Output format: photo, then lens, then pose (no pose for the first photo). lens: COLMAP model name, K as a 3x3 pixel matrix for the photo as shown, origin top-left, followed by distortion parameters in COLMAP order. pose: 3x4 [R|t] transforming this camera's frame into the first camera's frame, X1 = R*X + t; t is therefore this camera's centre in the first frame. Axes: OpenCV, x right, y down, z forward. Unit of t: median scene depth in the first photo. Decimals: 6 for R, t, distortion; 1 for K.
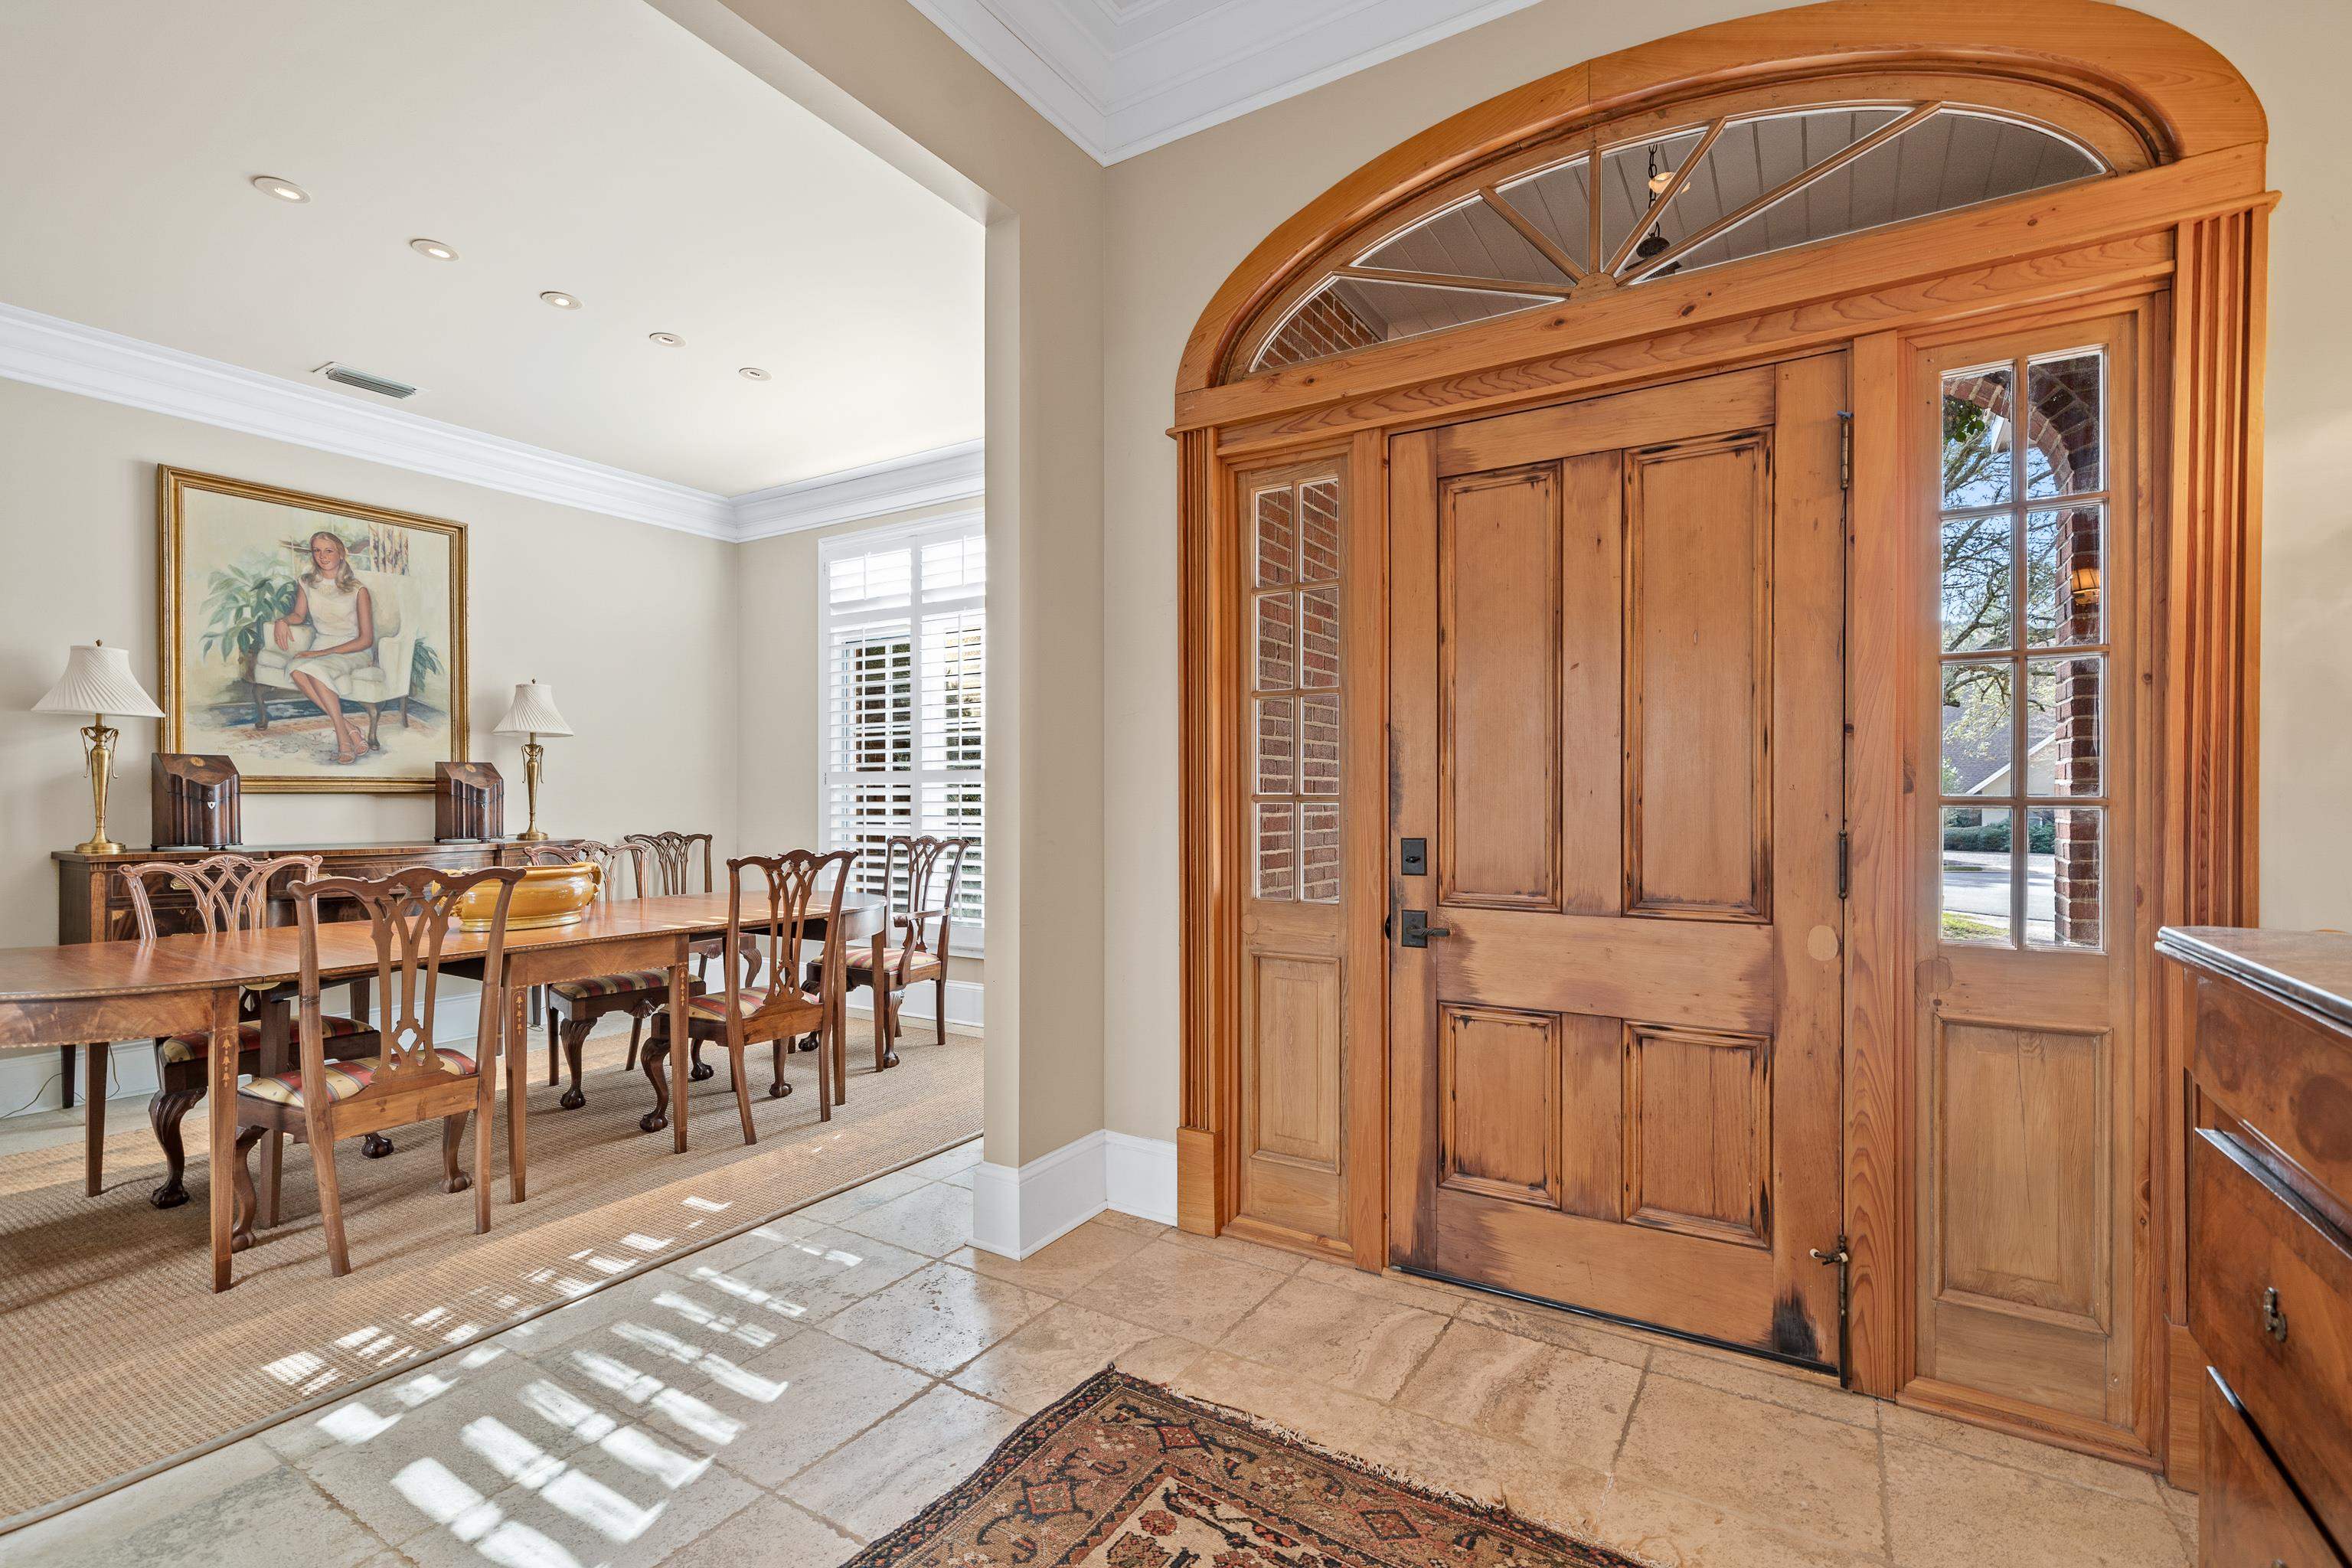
lens RADIAL K [[1037.7, 0, 1165.7], [0, 1037.7, 798.7], [0, 0, 1]] dist [-0.000823, 0.001109]
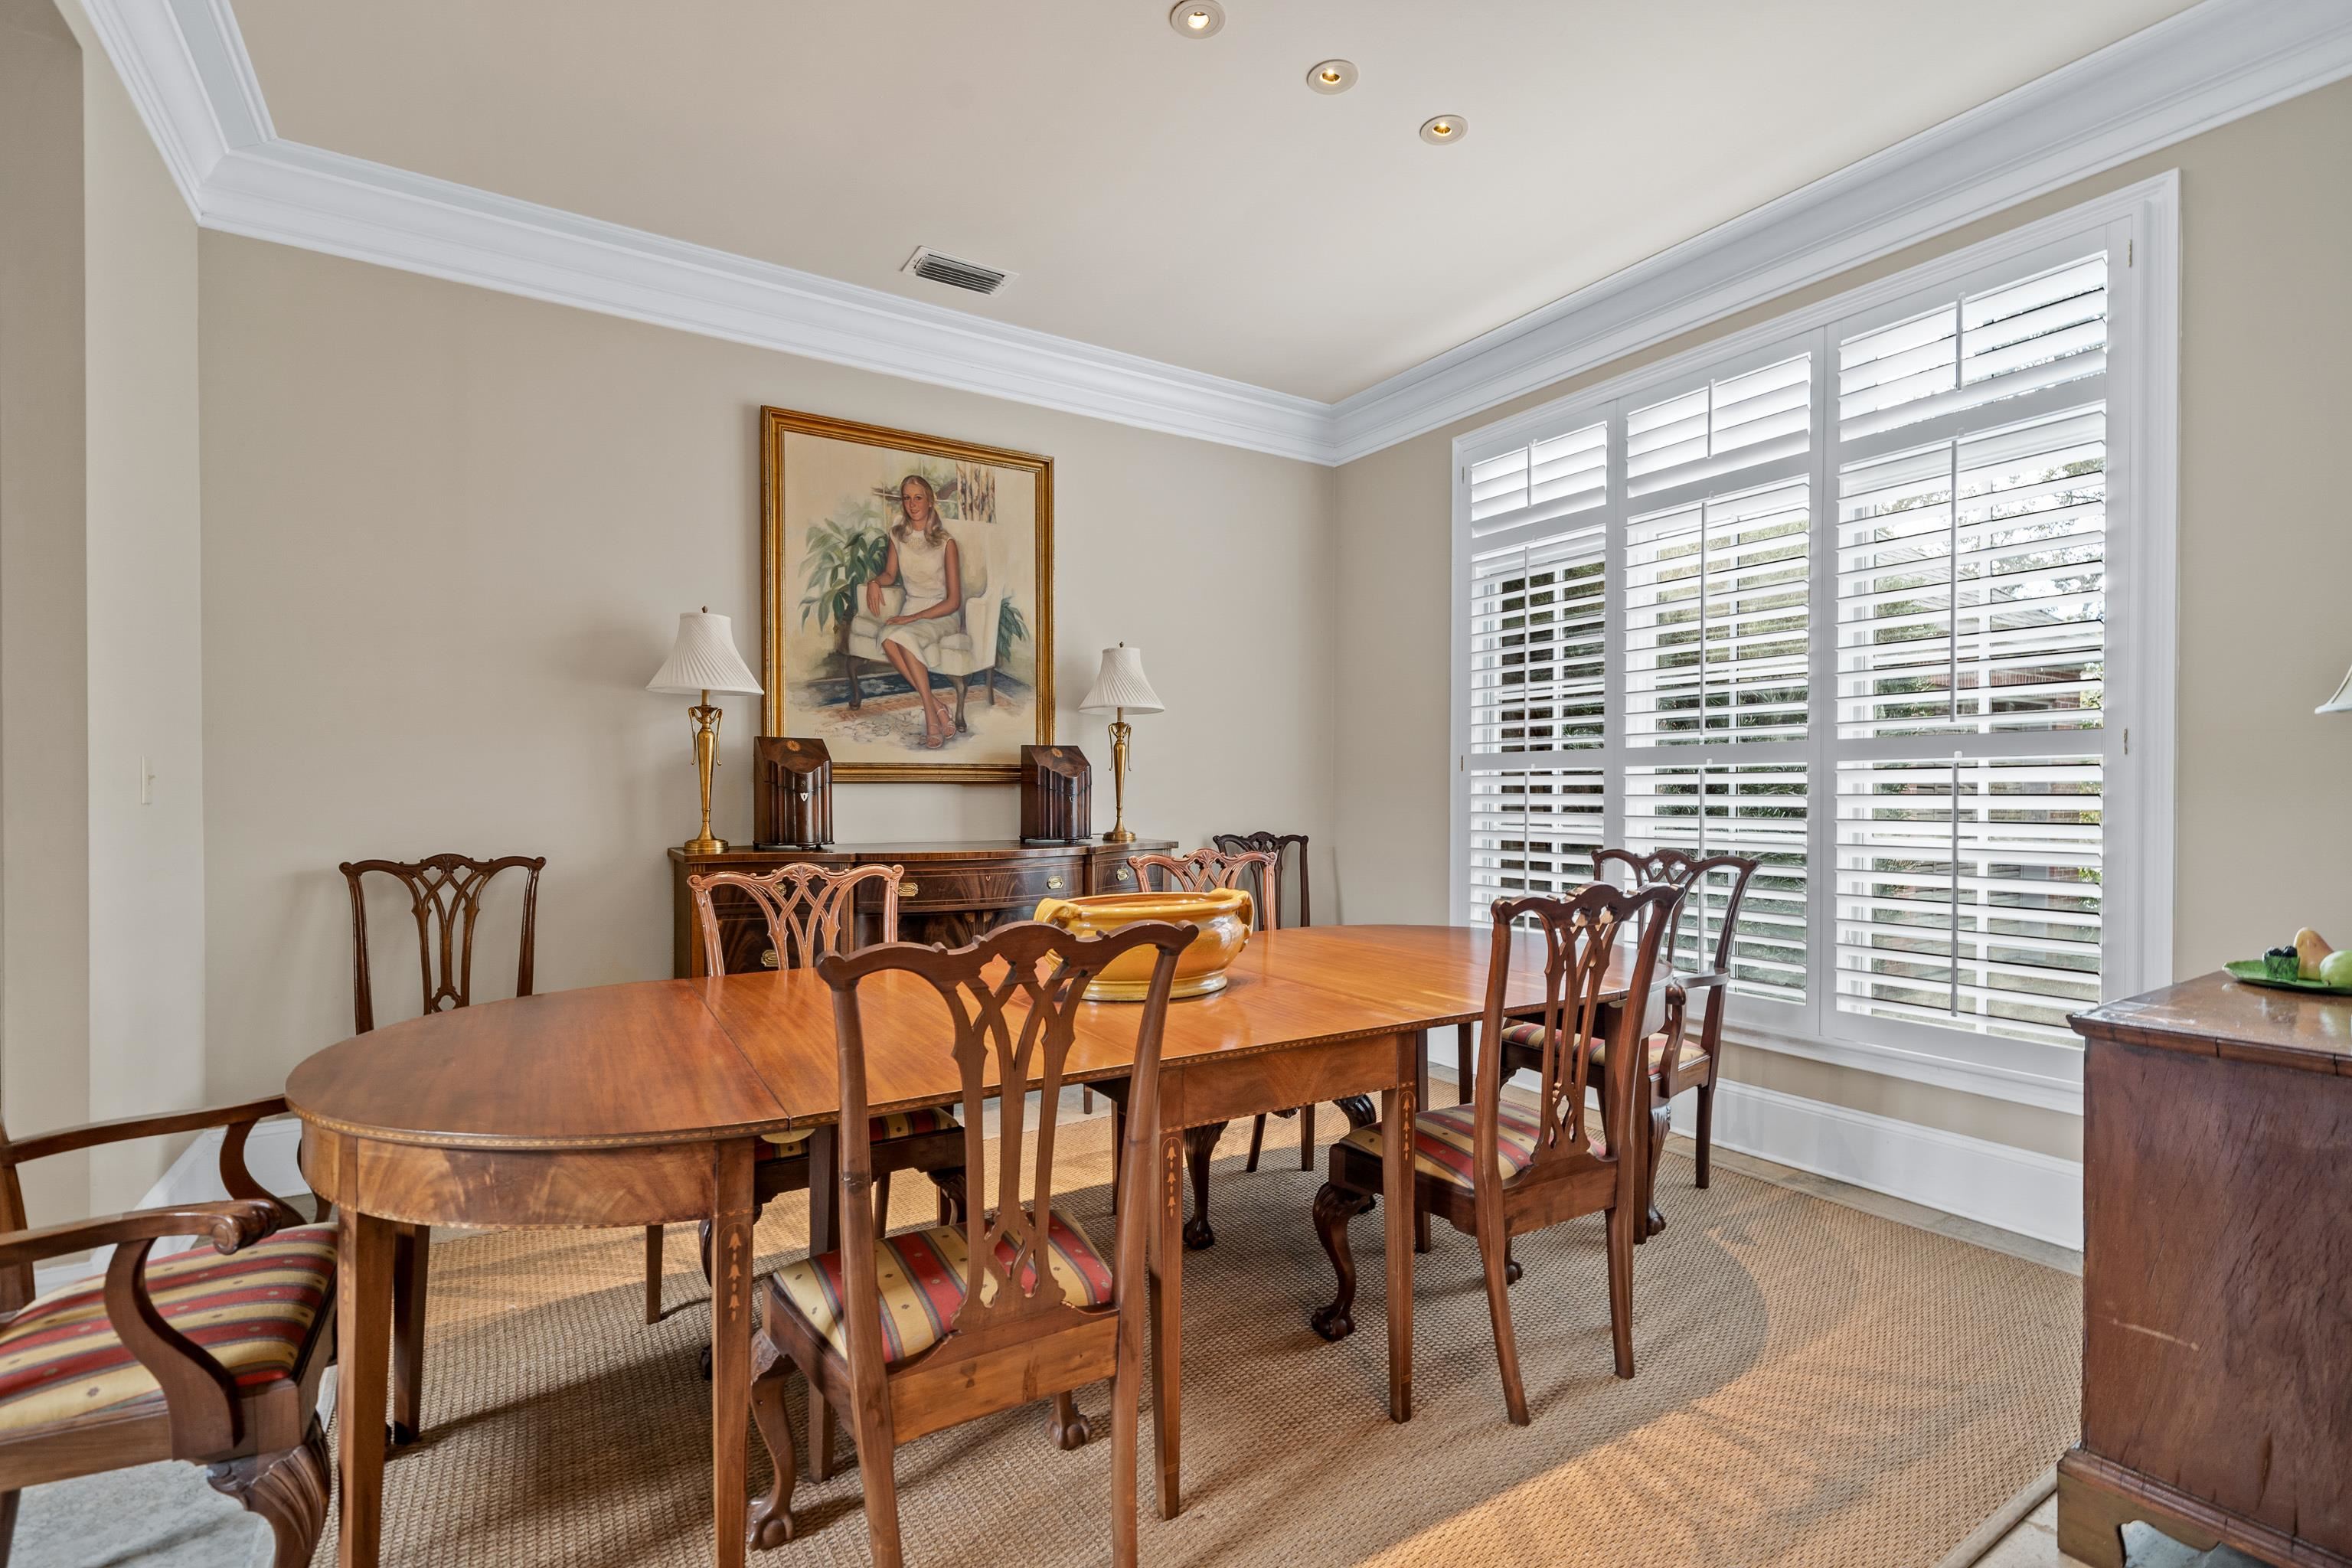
lens RADIAL K [[1037.7, 0, 1180.8], [0, 1037.7, 784.0], [0, 0, 1]] dist [-0.000823, 0.001109]
pose [[0.902971, -0.001920, -0.429698, -0.254158], [-0.001204, 0.999975, -0.006997, 0.001241], [0.429701, 0.006835, 0.902946, 0.334973]]
